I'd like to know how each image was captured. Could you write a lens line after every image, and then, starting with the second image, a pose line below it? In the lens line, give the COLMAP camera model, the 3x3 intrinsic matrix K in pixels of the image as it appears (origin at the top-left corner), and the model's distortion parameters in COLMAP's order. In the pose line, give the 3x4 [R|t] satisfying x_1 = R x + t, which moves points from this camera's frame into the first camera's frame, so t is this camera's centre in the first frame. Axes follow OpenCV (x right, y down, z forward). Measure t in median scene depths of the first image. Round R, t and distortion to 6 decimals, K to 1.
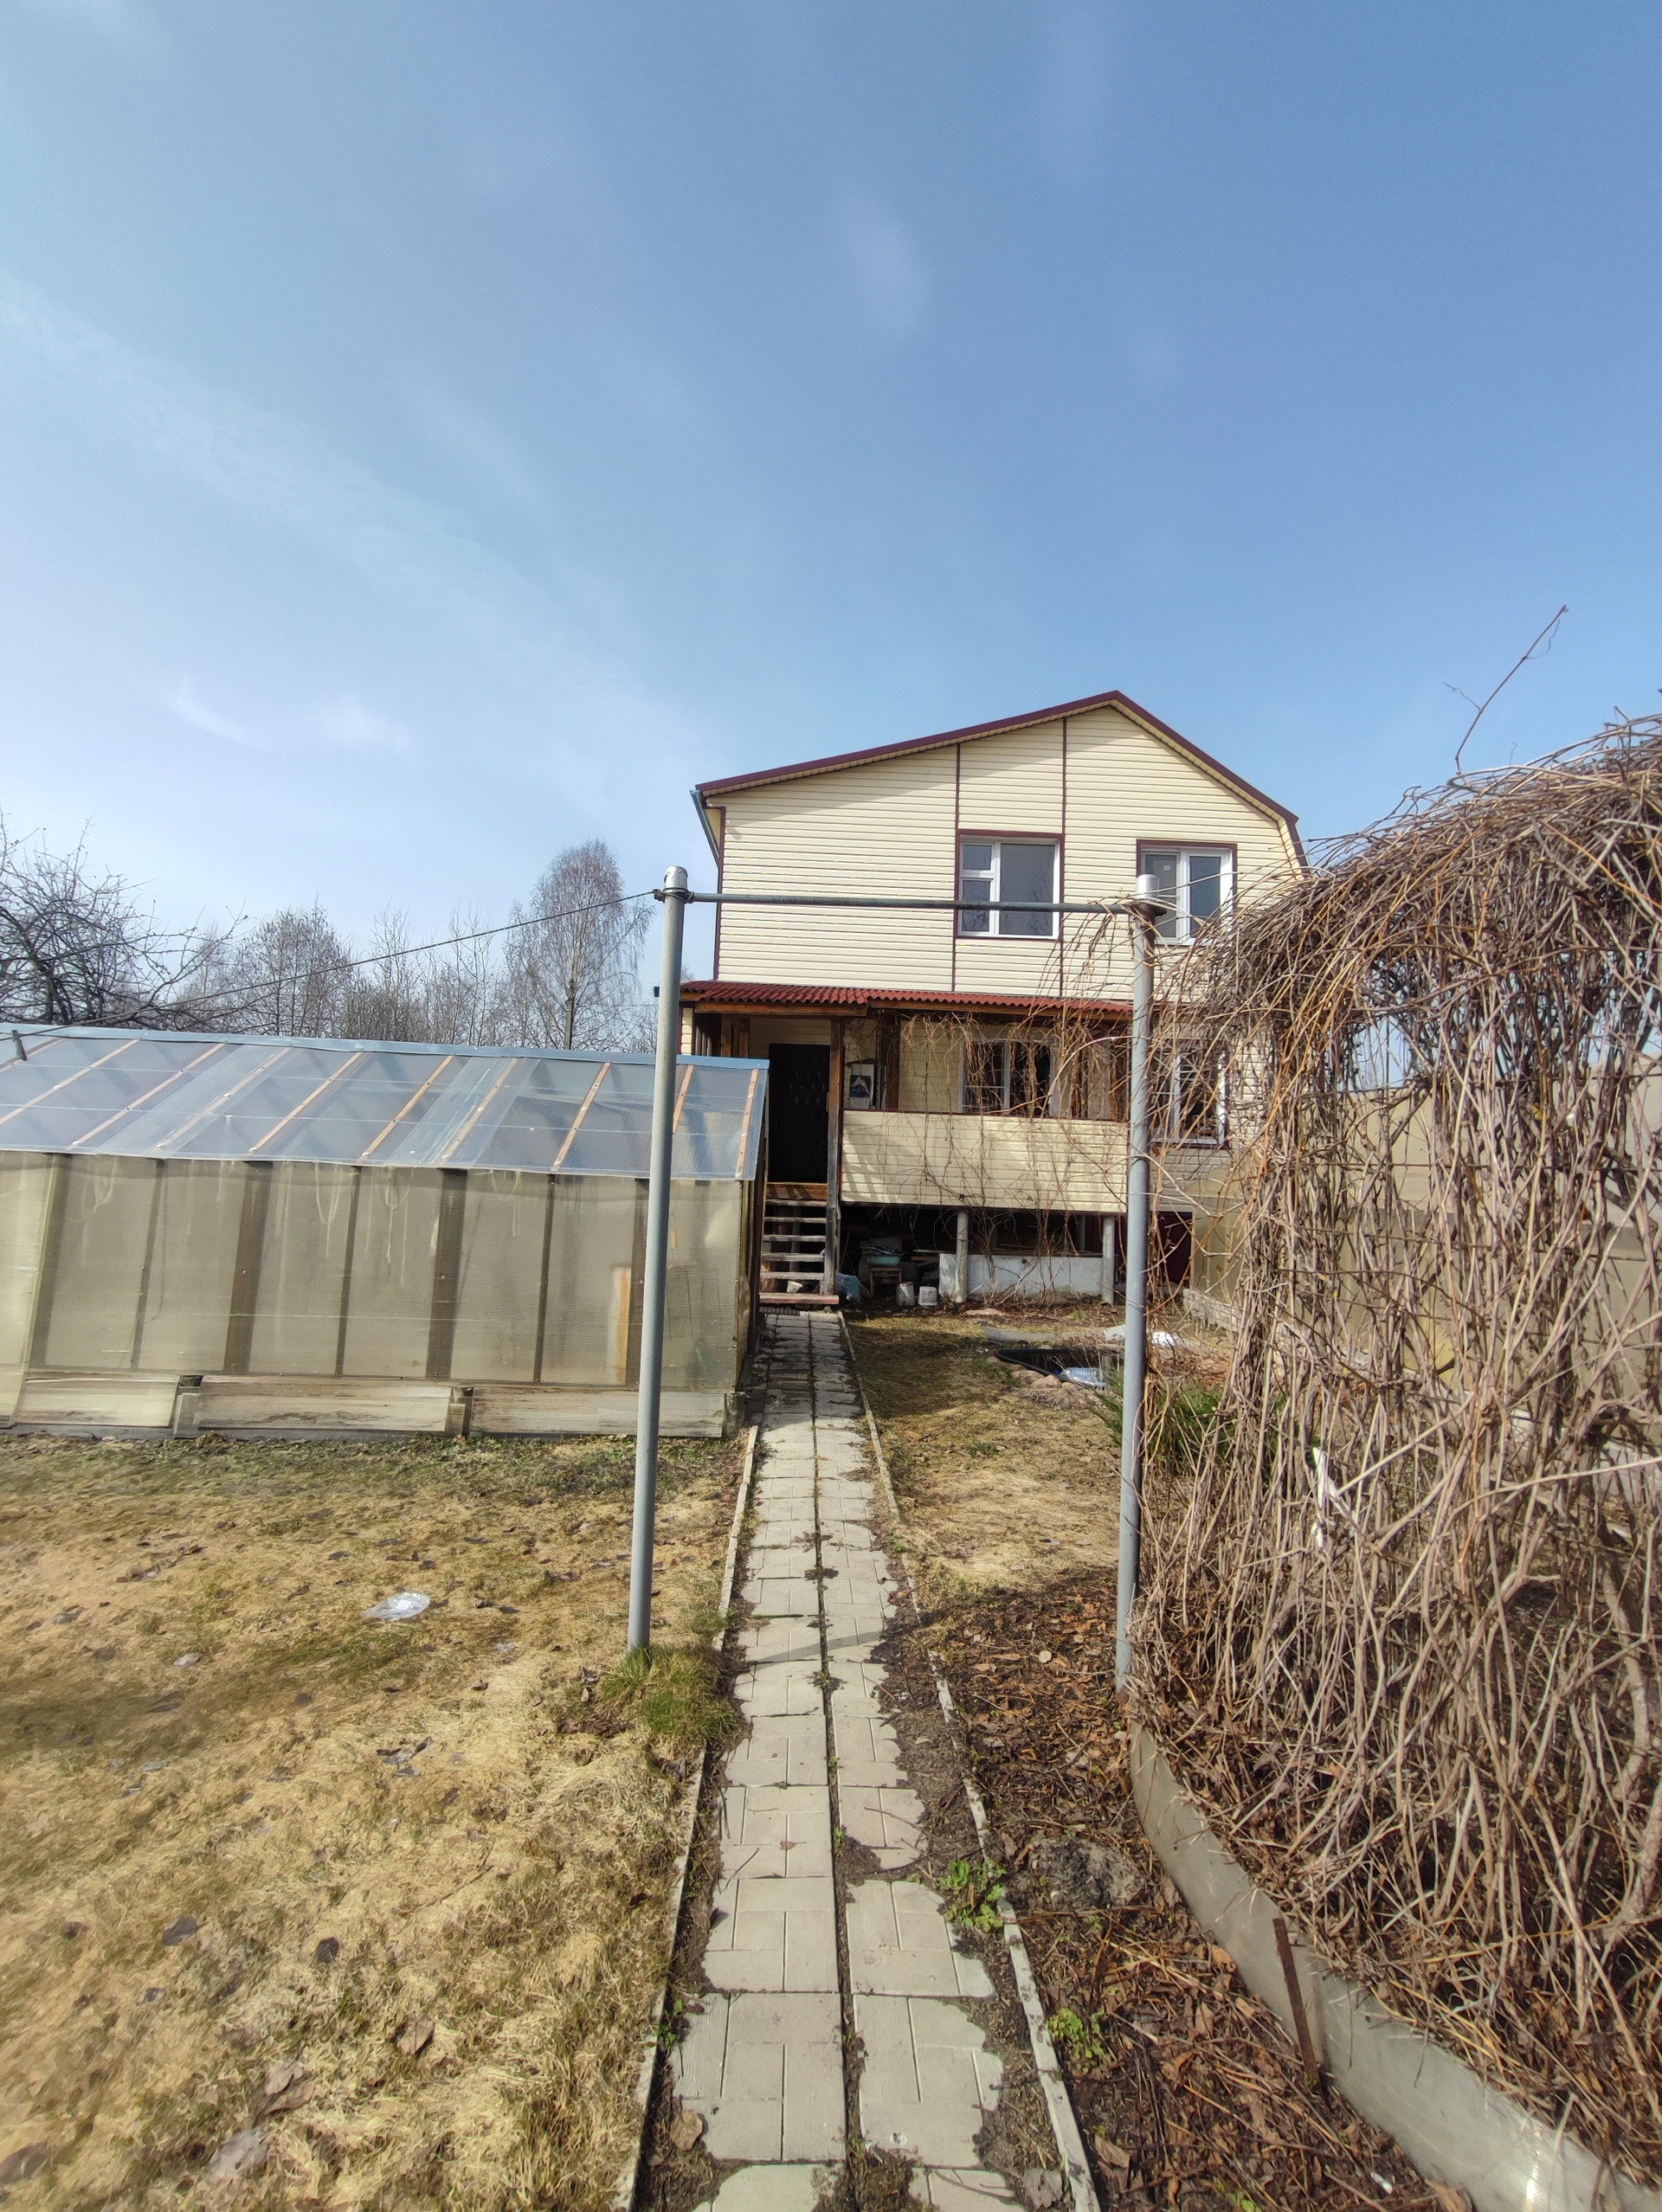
lens RADIAL K [[997.8, 0, 830.8], [0, 997.8, 1113.0], [0, 0, 1]] dist [0.003833, -0.001181]
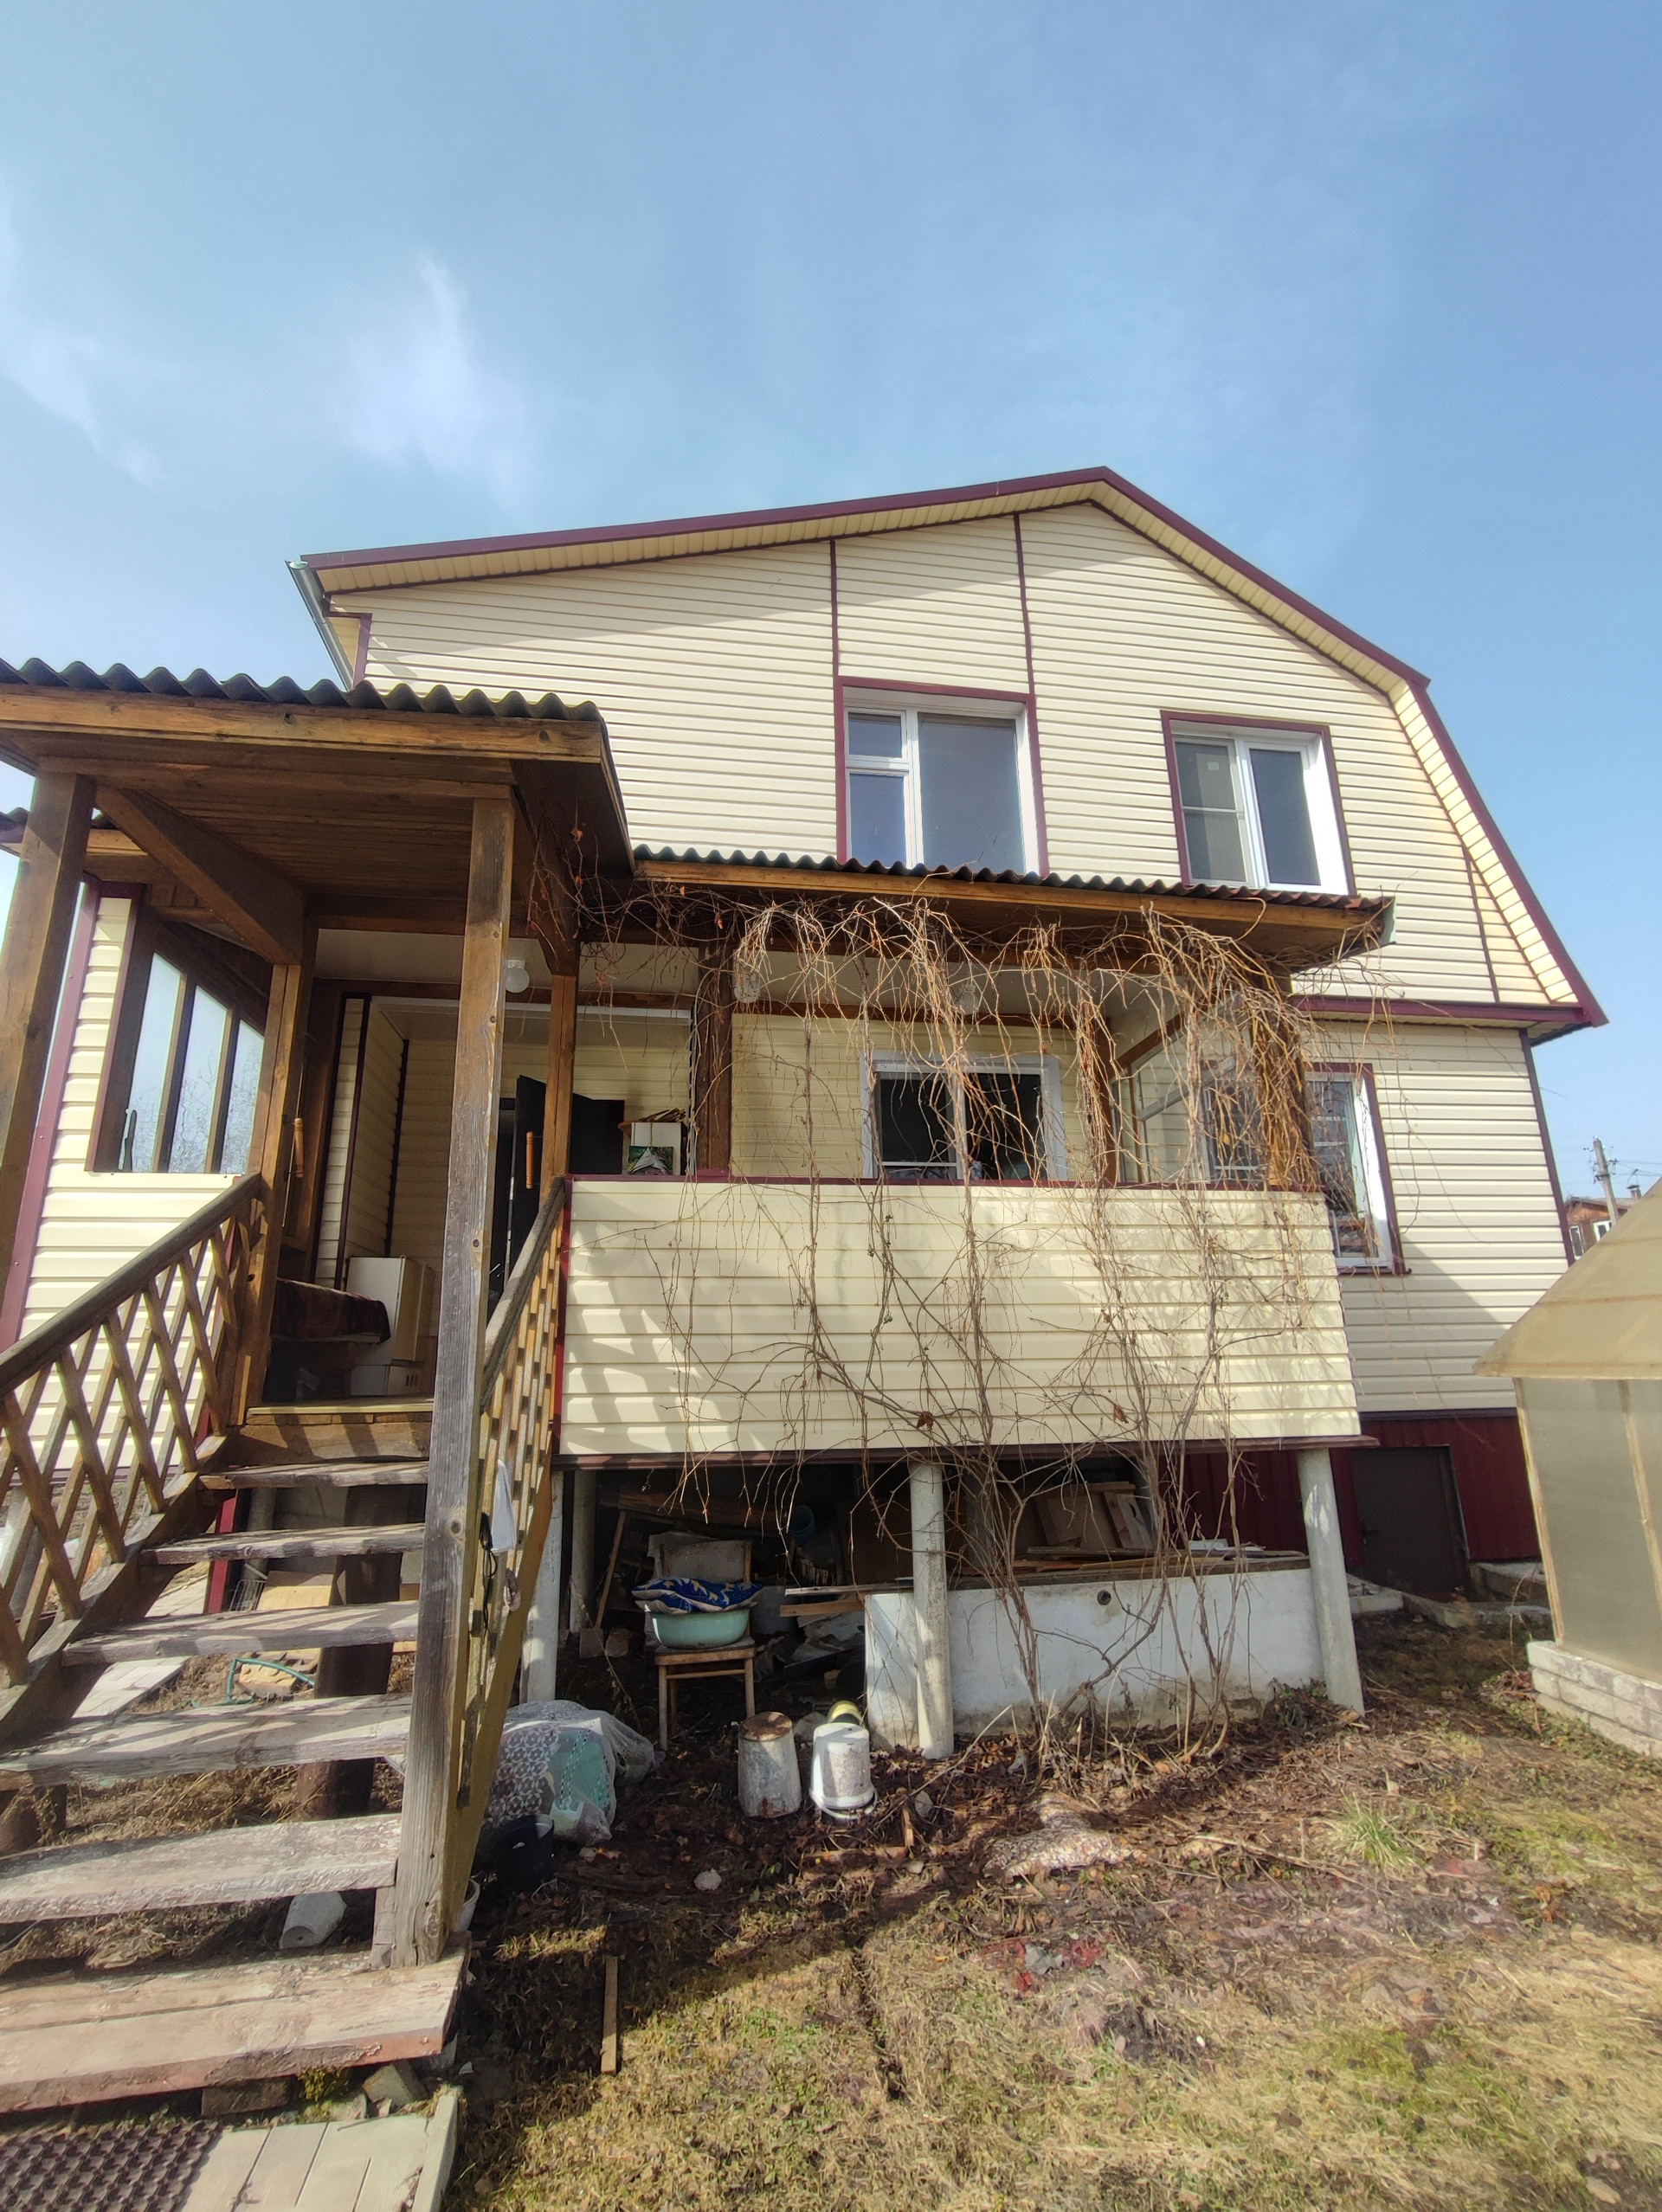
lens RADIAL K [[997.8, 0, 828.5], [0, 997.8, 1098.3], [0, 0, 1]] dist [0.003833, -0.001181]
pose [[0.988258, -0.013197, 0.152226, 0.039483], [0.043219, 0.979722, -0.195643, 0.034283], [-0.146557, 0.199925, 0.968788, 0.537758]]
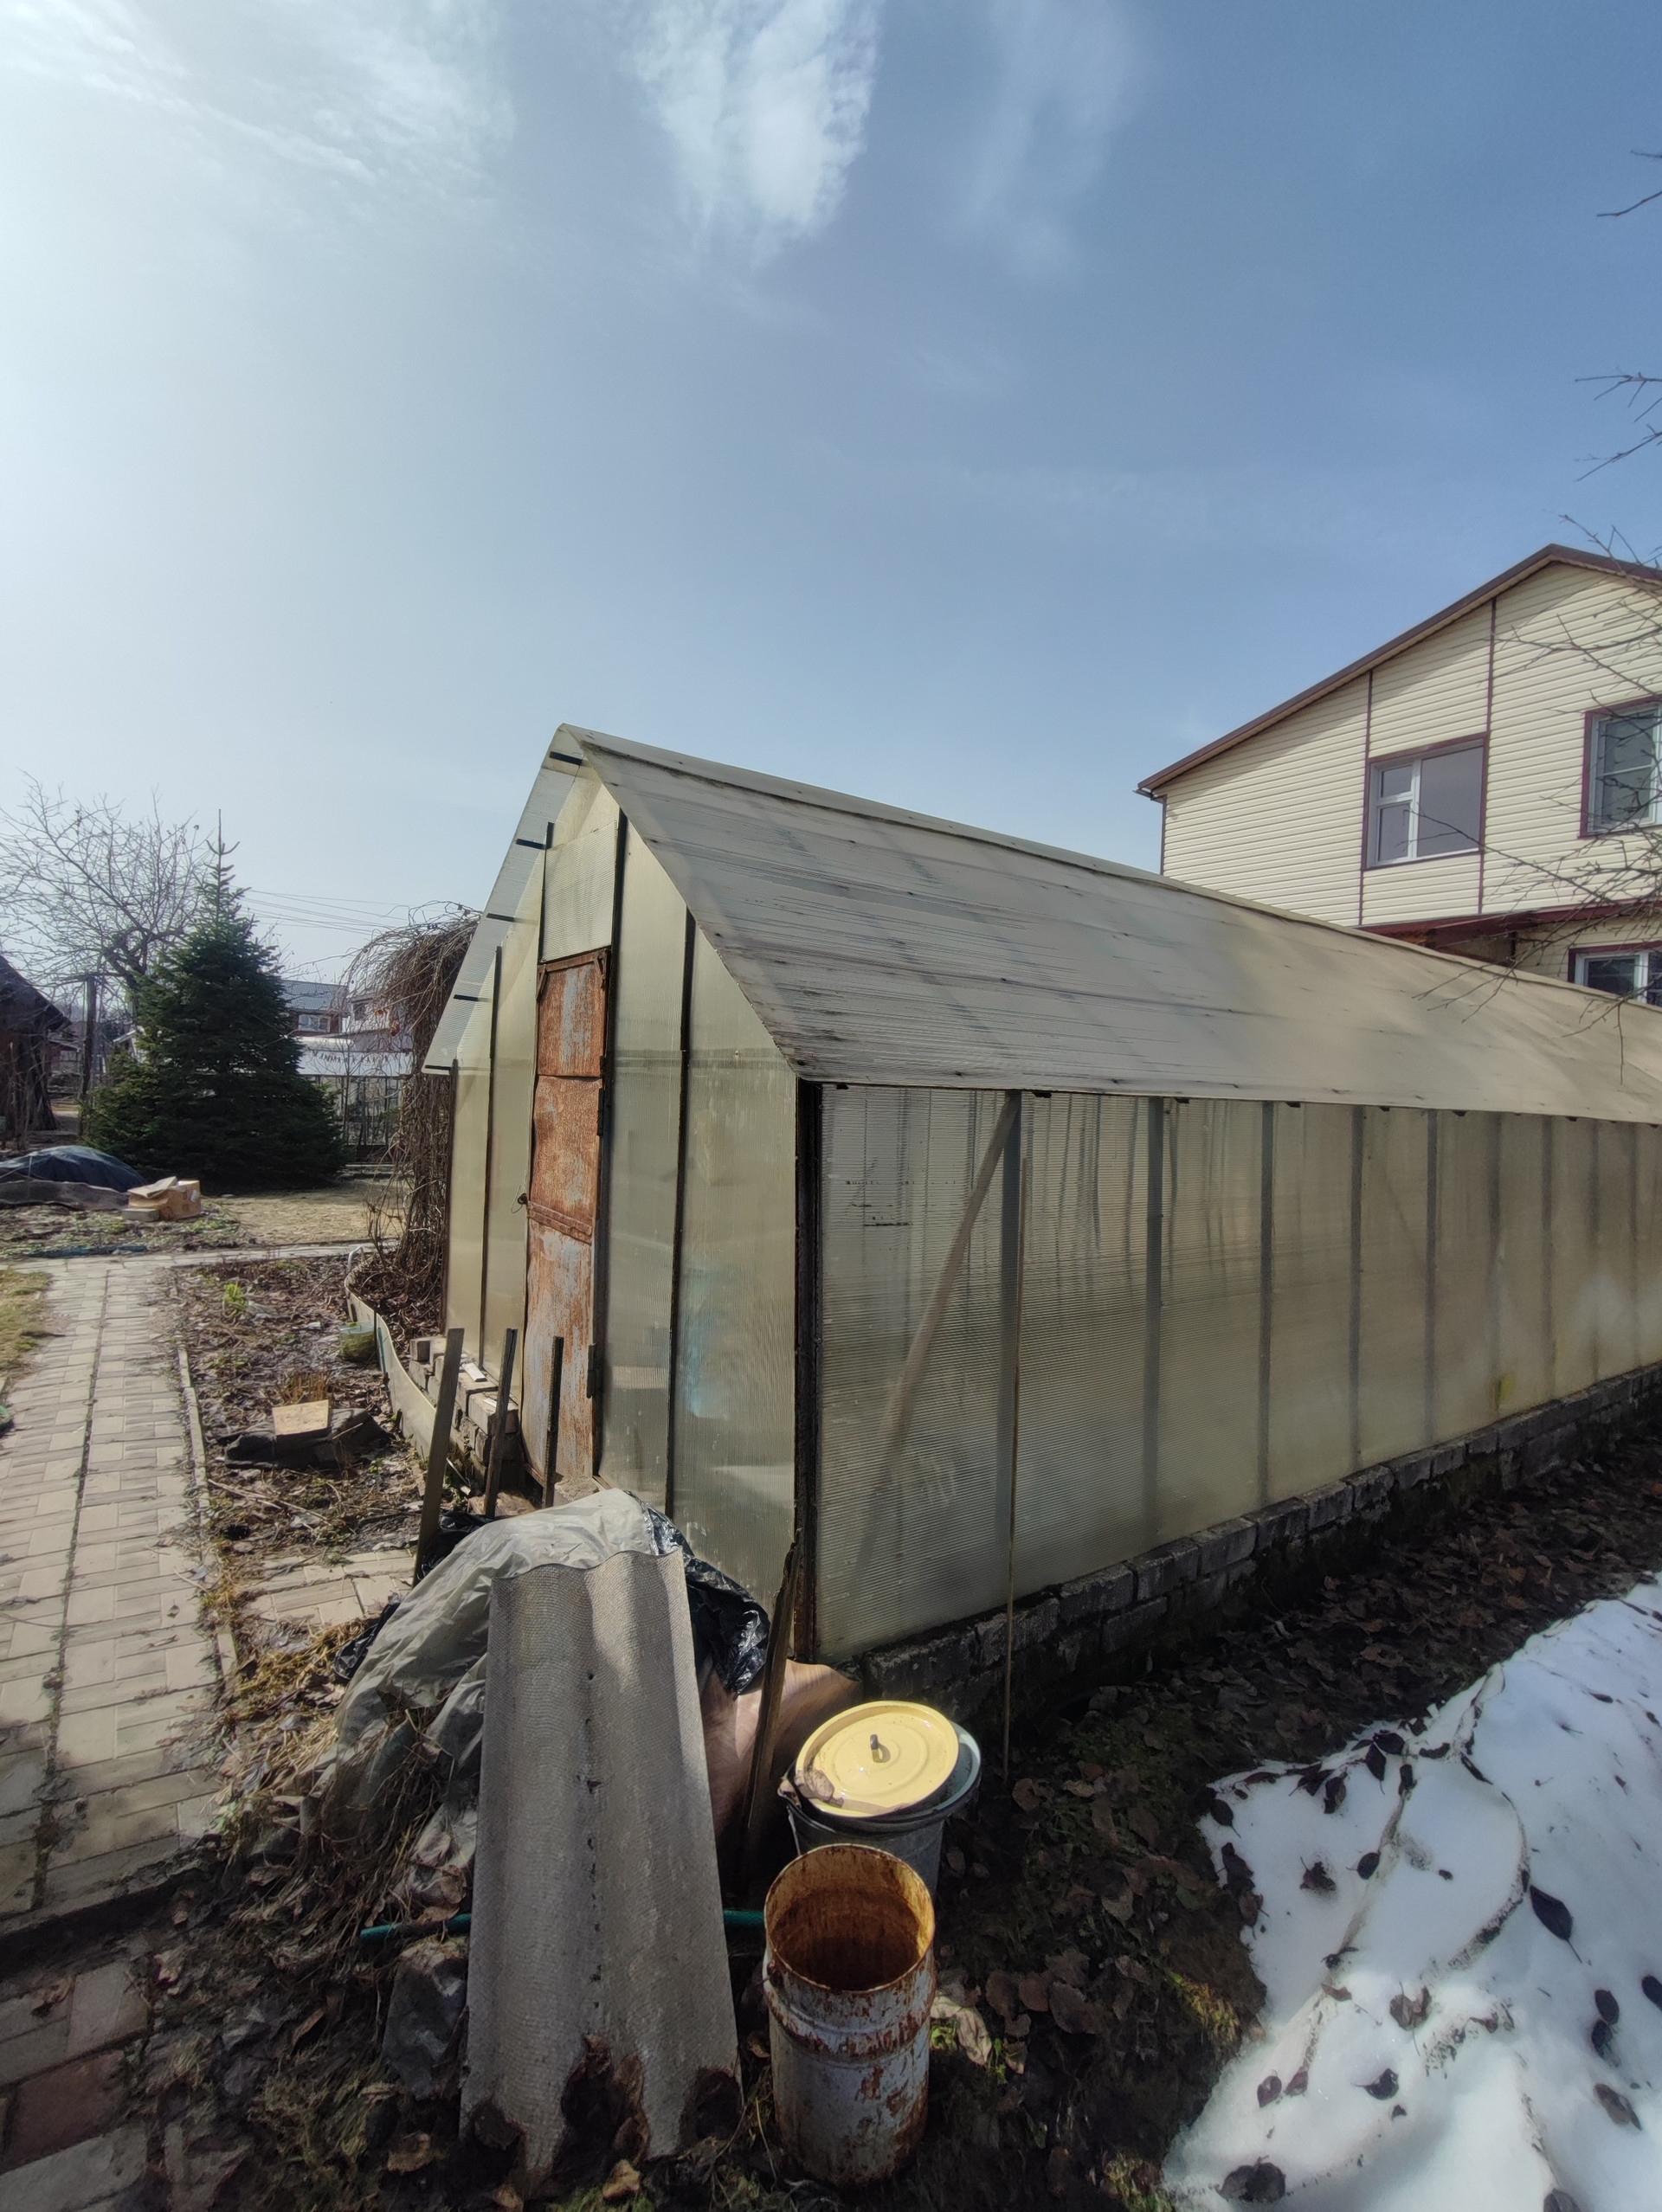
lens RADIAL K [[997.8, 0, 832.3], [0, 997.8, 1090.2], [0, 0, 1]] dist [0.003833, -0.001181]
pose [[0.575959, 0.001896, -0.817476, 0.629163], [0.007523, 0.999943, 0.007619, 0.031477], [0.817444, -0.010538, 0.575912, -0.002638]]
